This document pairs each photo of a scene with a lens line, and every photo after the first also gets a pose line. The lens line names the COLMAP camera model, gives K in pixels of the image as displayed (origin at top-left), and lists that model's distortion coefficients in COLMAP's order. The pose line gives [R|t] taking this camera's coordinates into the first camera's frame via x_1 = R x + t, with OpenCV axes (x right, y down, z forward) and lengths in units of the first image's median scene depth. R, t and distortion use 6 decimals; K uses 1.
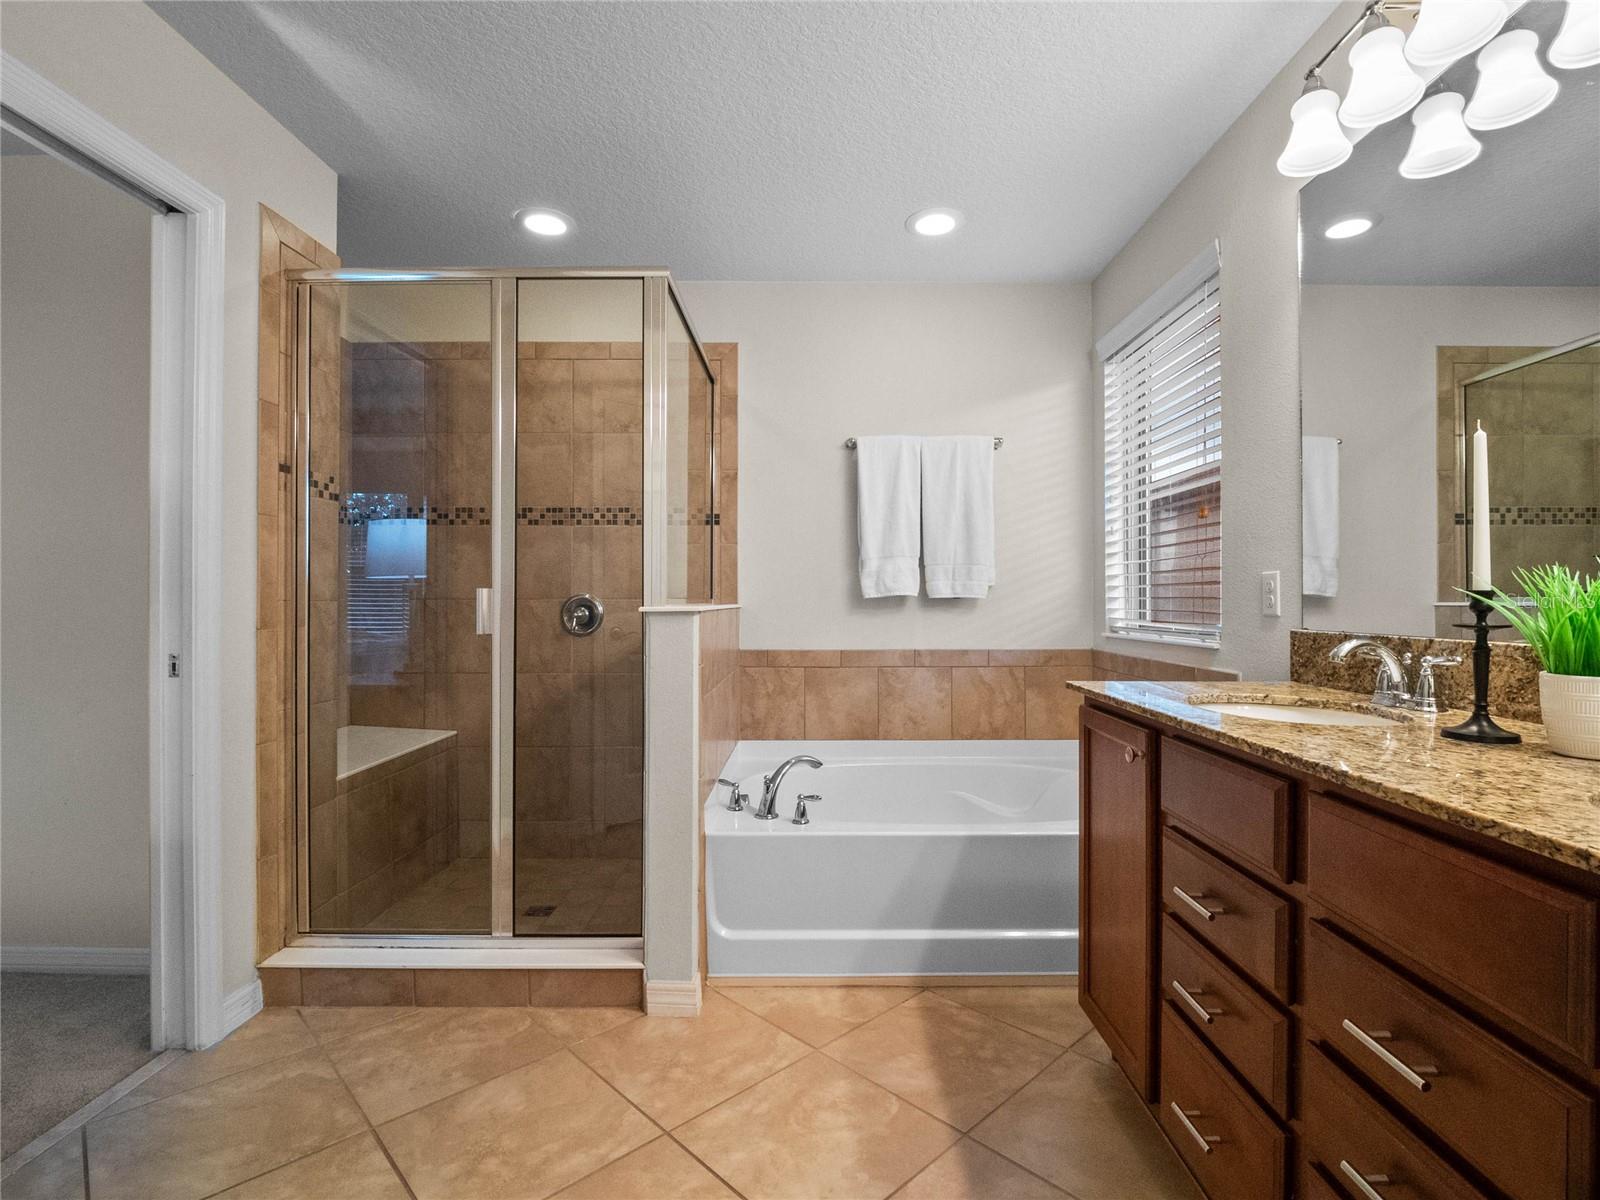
lens RADIAL K [[803.0, 0, 820.8], [0, 803.0, 594.0], [0, 0, 1]] dist [-0.002484, -0.008468]
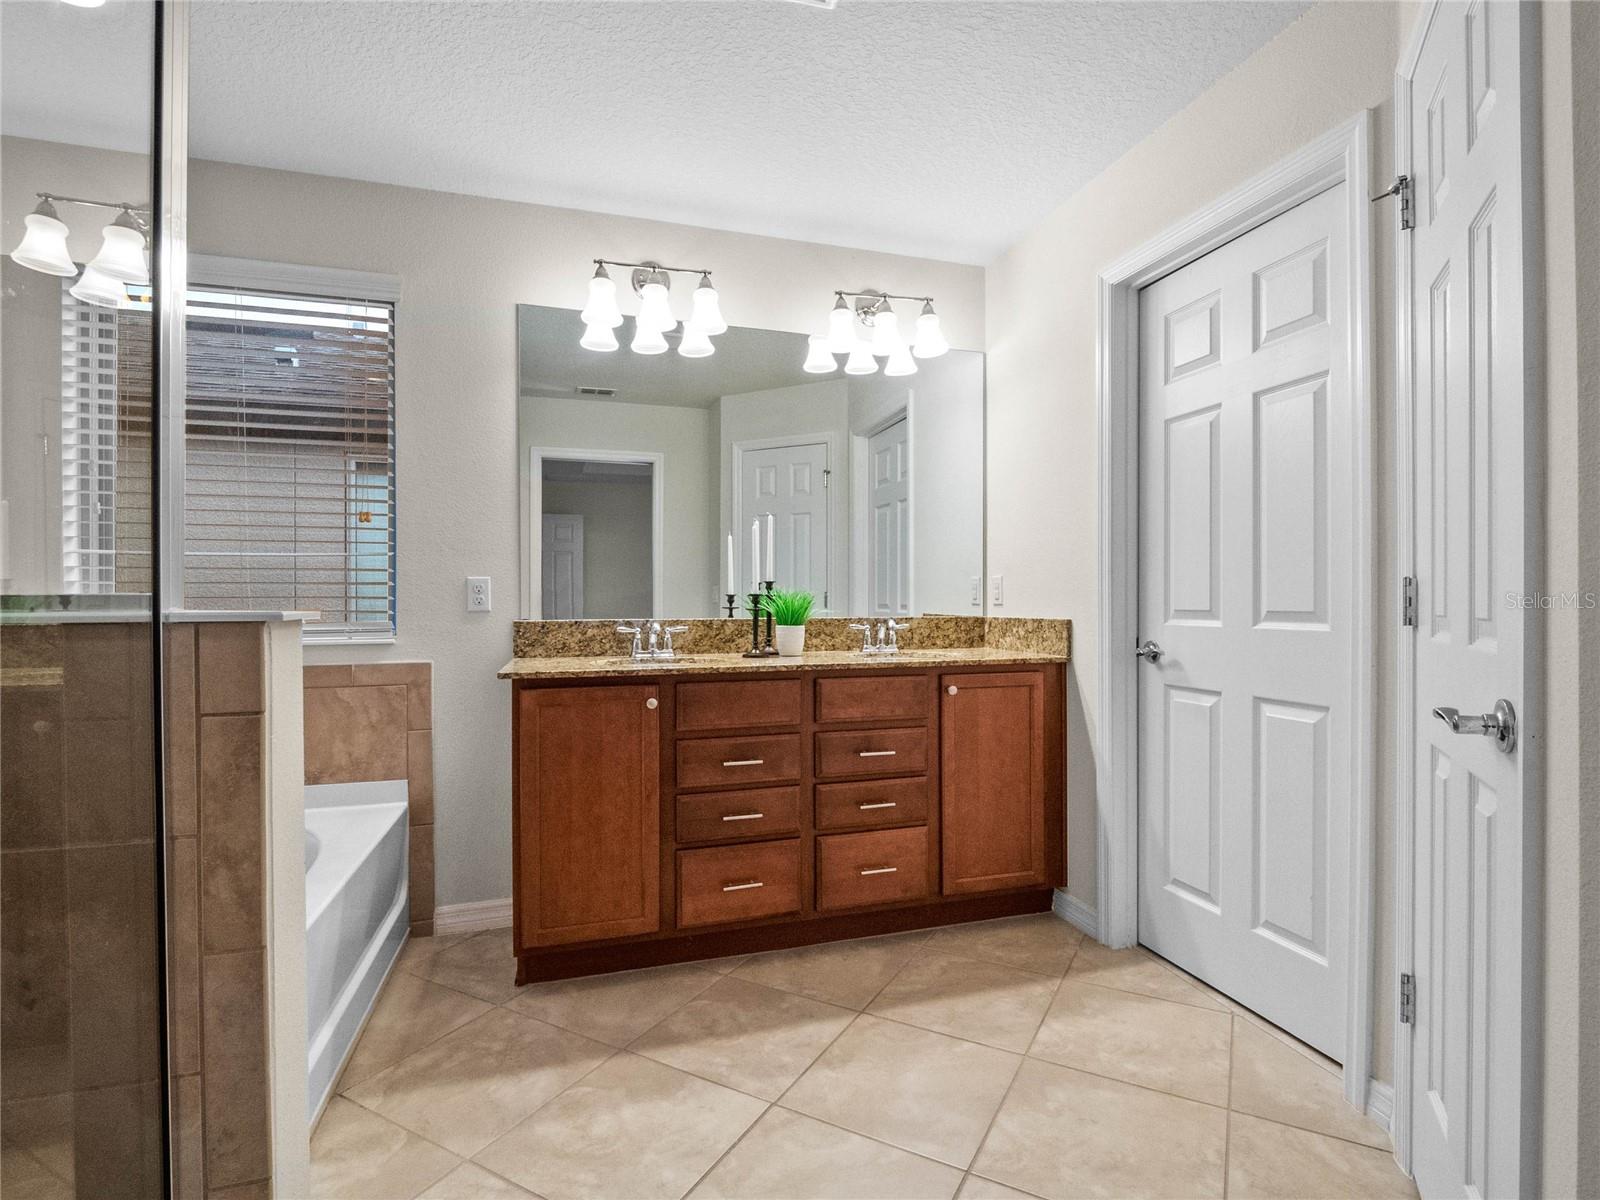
lens RADIAL K [[803.0, 0, 820.8], [0, 803.0, 594.0], [0, 0, 1]] dist [-0.002484, -0.008468]
pose [[-0.300194, 0.008874, 0.953837, -0.887180], [-0.002580, 0.999946, -0.010115, 0.011750], [-0.953875, -0.005497, -0.300154, 0.918512]]
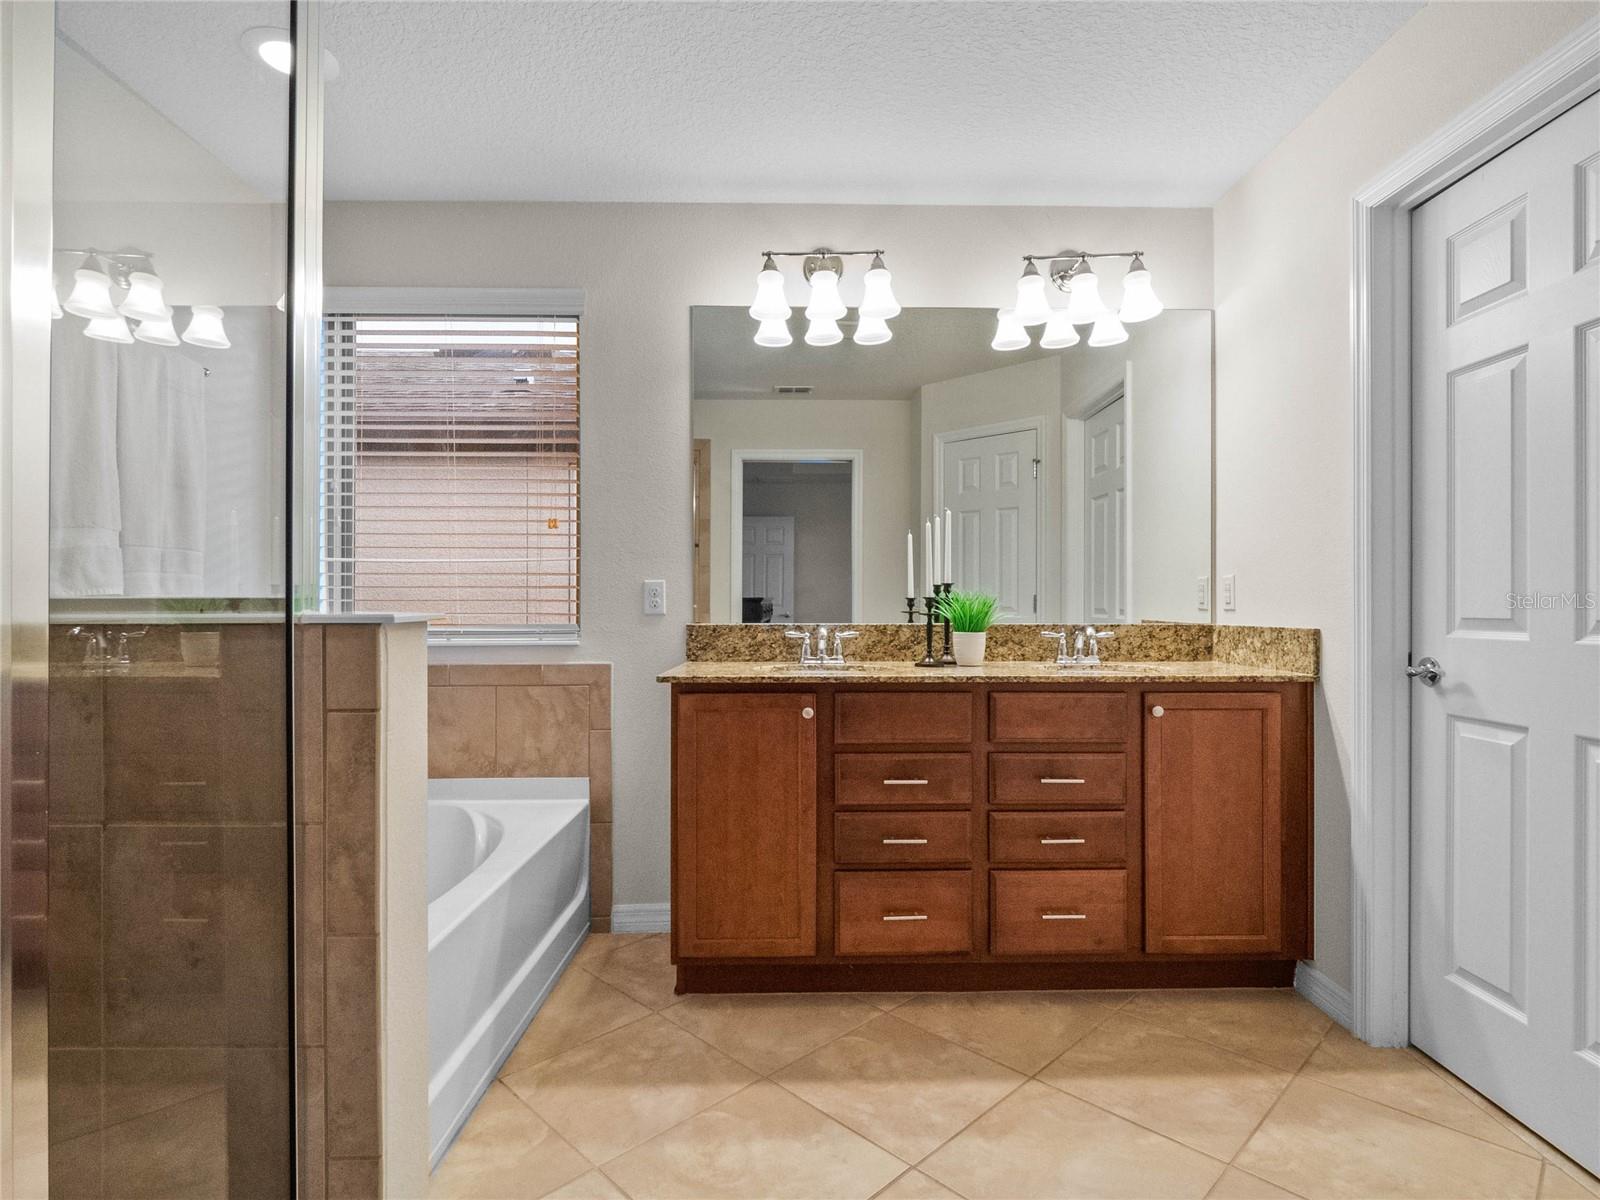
lens RADIAL K [[847.4, 0, 812.9], [0, 847.4, 593.7], [0, 0, 1]] dist [0.003999, -0.010393]
pose [[-0.013354, 0.012908, 0.999828, -0.865050], [-0.005356, 0.999901, -0.012981, 0.010701], [-0.999896, -0.005528, -0.013284, 0.810604]]
